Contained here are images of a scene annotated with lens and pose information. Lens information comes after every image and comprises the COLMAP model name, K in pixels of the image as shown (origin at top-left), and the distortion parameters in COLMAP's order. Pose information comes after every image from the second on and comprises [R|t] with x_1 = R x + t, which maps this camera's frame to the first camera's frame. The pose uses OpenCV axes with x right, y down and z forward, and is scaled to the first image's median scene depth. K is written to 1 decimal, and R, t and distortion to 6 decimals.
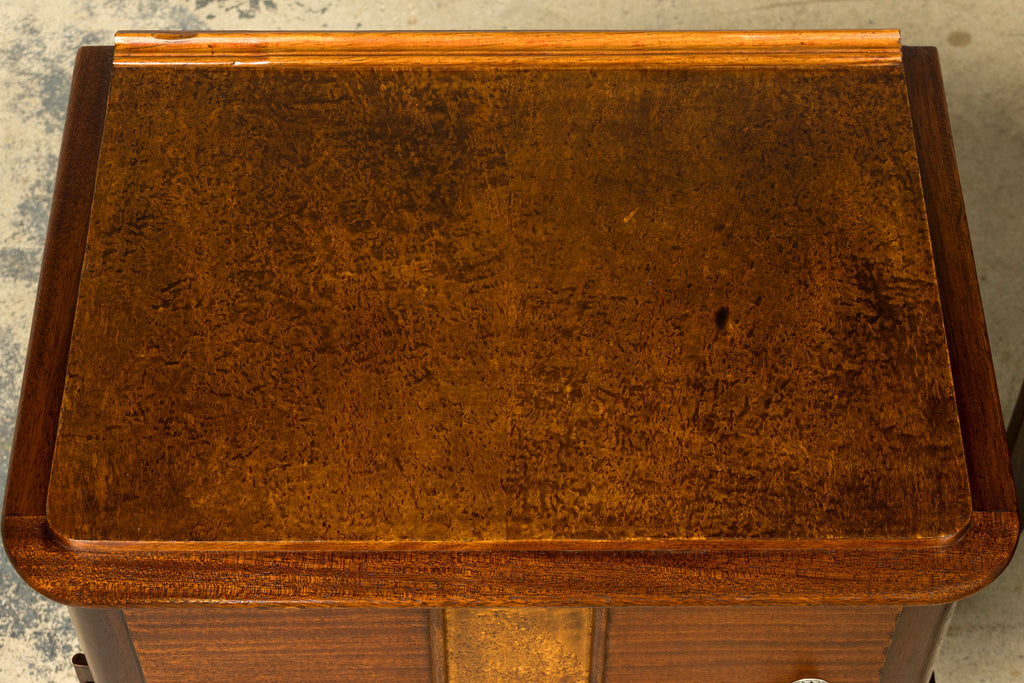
lens RADIAL K [[2062.1, 0, 512.0], [0, 2062.1, 341.5], [0, 0, 1]] dist [-0.027411, 0.200586]
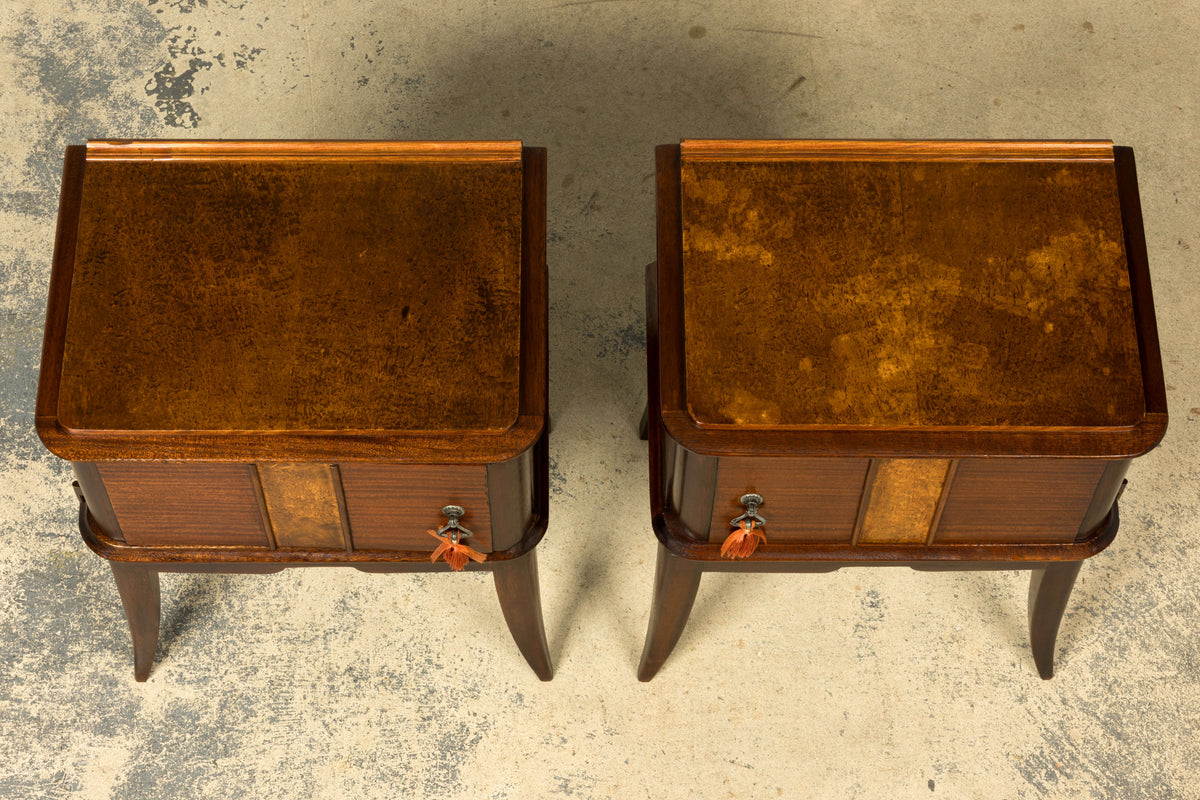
lens RADIAL K [[2416.5, 0, 600.0], [0, 2416.5, 400.0], [0, 0, 1]] dist [-0.027411, 0.200586]
pose [[0.999963, 0.003270, 0.007979, 0.264144], [-0.004355, 0.990155, 0.139906, -0.244885], [-0.007443, -0.139936, 0.990133, -1.239079]]
